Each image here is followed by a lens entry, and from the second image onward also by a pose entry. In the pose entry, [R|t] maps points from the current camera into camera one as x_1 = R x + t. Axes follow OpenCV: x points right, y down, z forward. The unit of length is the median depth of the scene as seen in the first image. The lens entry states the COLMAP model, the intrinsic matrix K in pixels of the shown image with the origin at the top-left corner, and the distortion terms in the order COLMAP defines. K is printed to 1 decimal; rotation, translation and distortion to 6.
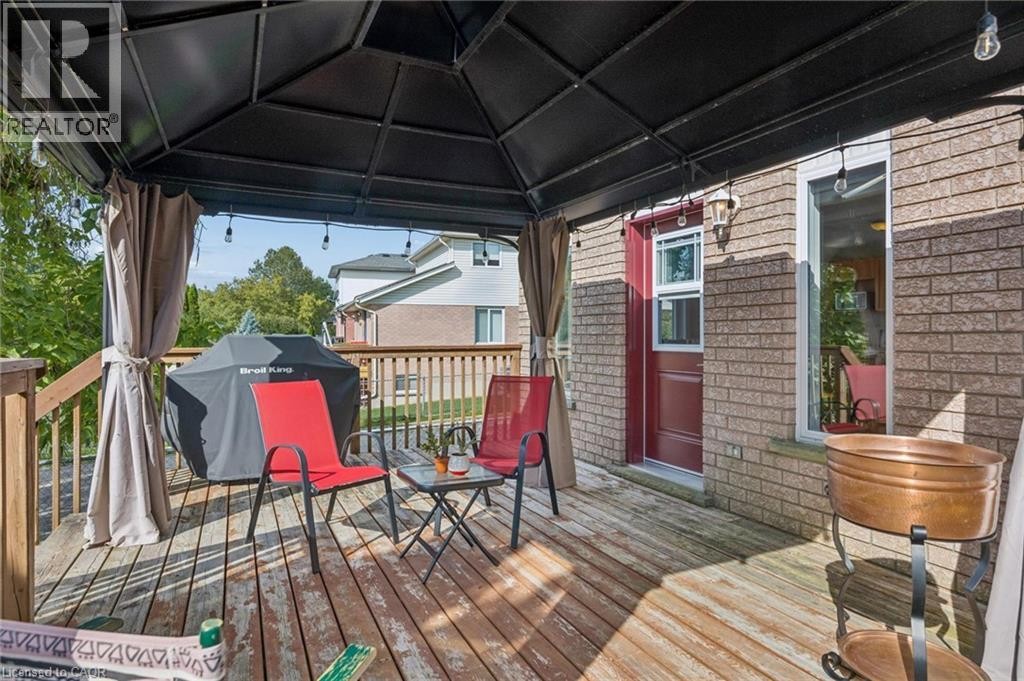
lens RADIAL K [[570.7, 0, 513.4], [0, 570.7, 338.2], [0, 0, 1]] dist [-0.001815, -0.000391]
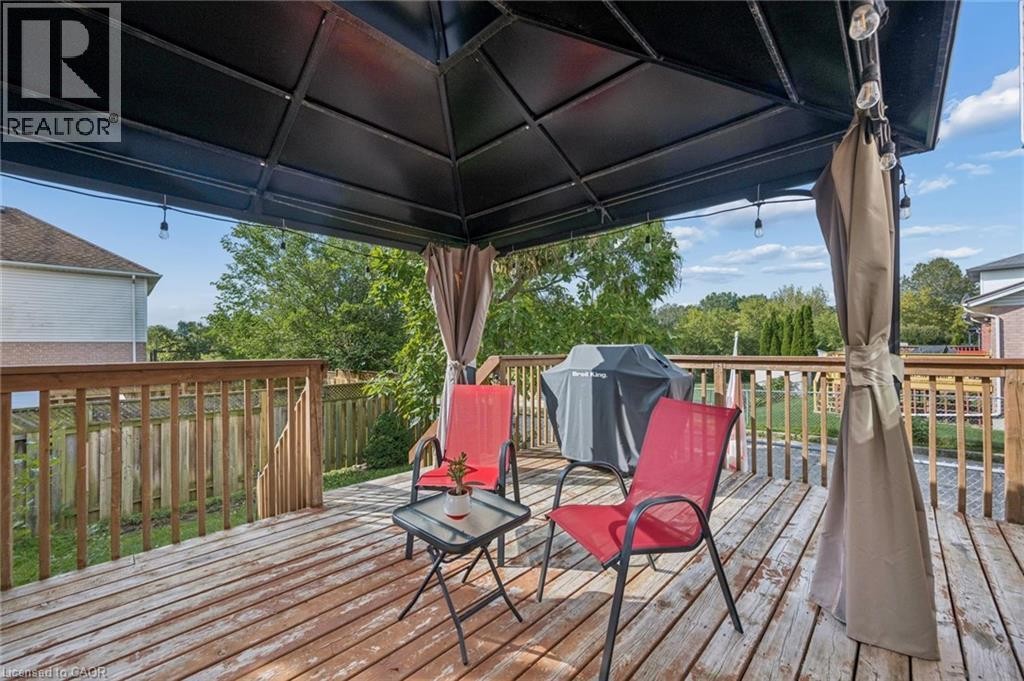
lens RADIAL K [[403.0, 0, 512.5], [0, 403.0, 344.6], [0, 0, 1]] dist [0.001573, 0.000221]
pose [[0.347474, -0.006833, -0.937665, 0.304698], [0.001208, 0.999976, -0.006840, -0.000498], [0.937689, 0.001244, 0.347474, 0.568095]]
